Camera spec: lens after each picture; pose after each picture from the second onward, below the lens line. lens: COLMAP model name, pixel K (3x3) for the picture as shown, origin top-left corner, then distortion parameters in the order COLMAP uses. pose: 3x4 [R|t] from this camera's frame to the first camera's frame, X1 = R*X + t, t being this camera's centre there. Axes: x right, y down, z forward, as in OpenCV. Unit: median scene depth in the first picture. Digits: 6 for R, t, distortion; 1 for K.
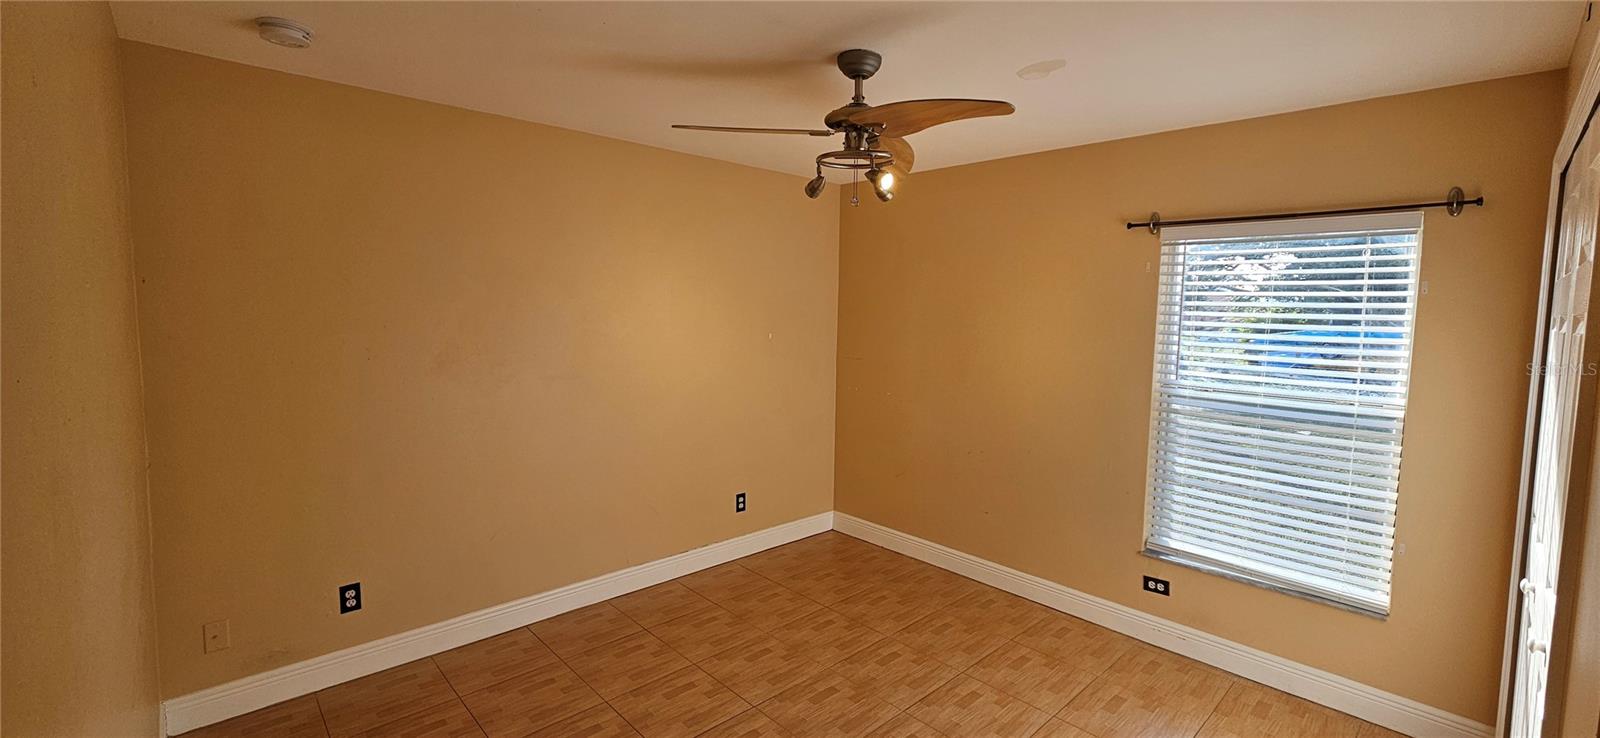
lens RADIAL K [[654.7, 0, 809.7], [0, 654.7, 358.7], [0, 0, 1]] dist [-0.002252, -0.000136]
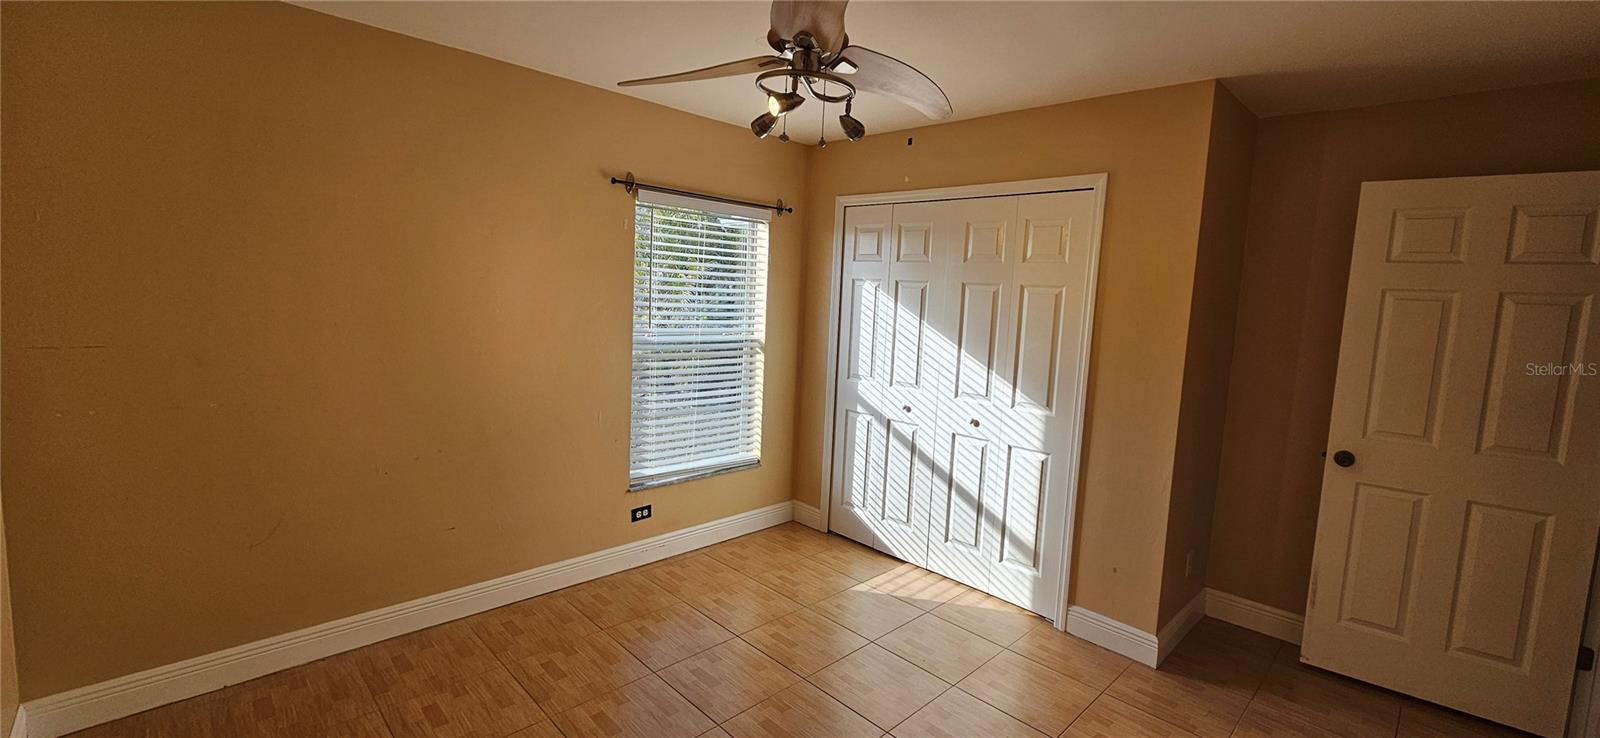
lens RADIAL K [[654.7, 0, 809.7], [0, 654.7, 358.7], [0, 0, 1]] dist [-0.002252, -0.000136]
pose [[-0.021136, -0.124286, 0.992021, -0.574196], [0.029595, 0.991730, 0.124880, -0.048876], [-0.999338, 0.031998, -0.017283, 0.746601]]
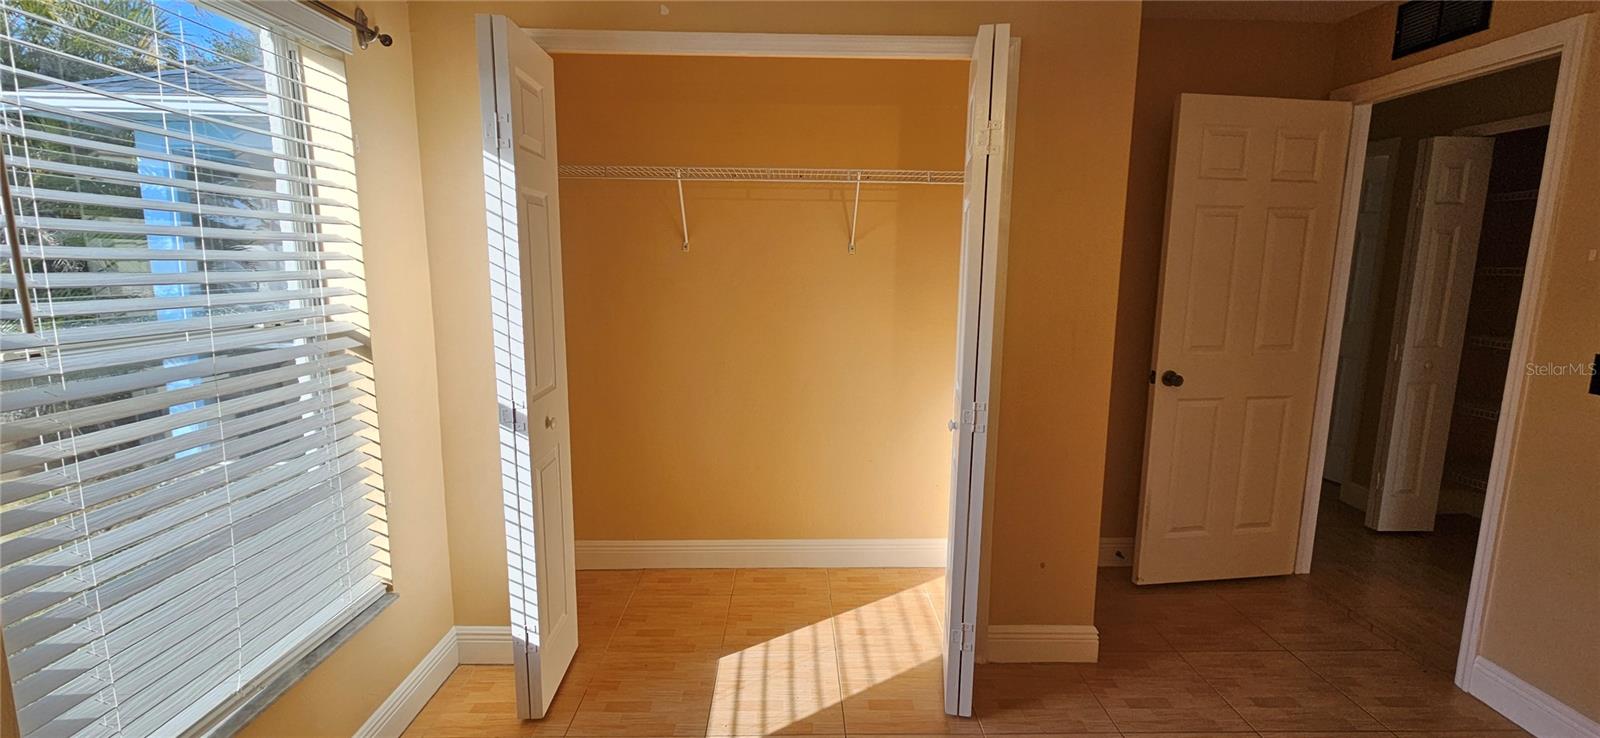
lens RADIAL K [[654.7, 0, 809.7], [0, 654.7, 358.7], [0, 0, 1]] dist [-0.002252, -0.000136]
pose [[-0.737997, -0.123578, 0.663392, 0.053194], [0.029964, 0.976118, 0.215166, -0.014014], [-0.674139, 0.178670, -0.716669, 0.974550]]
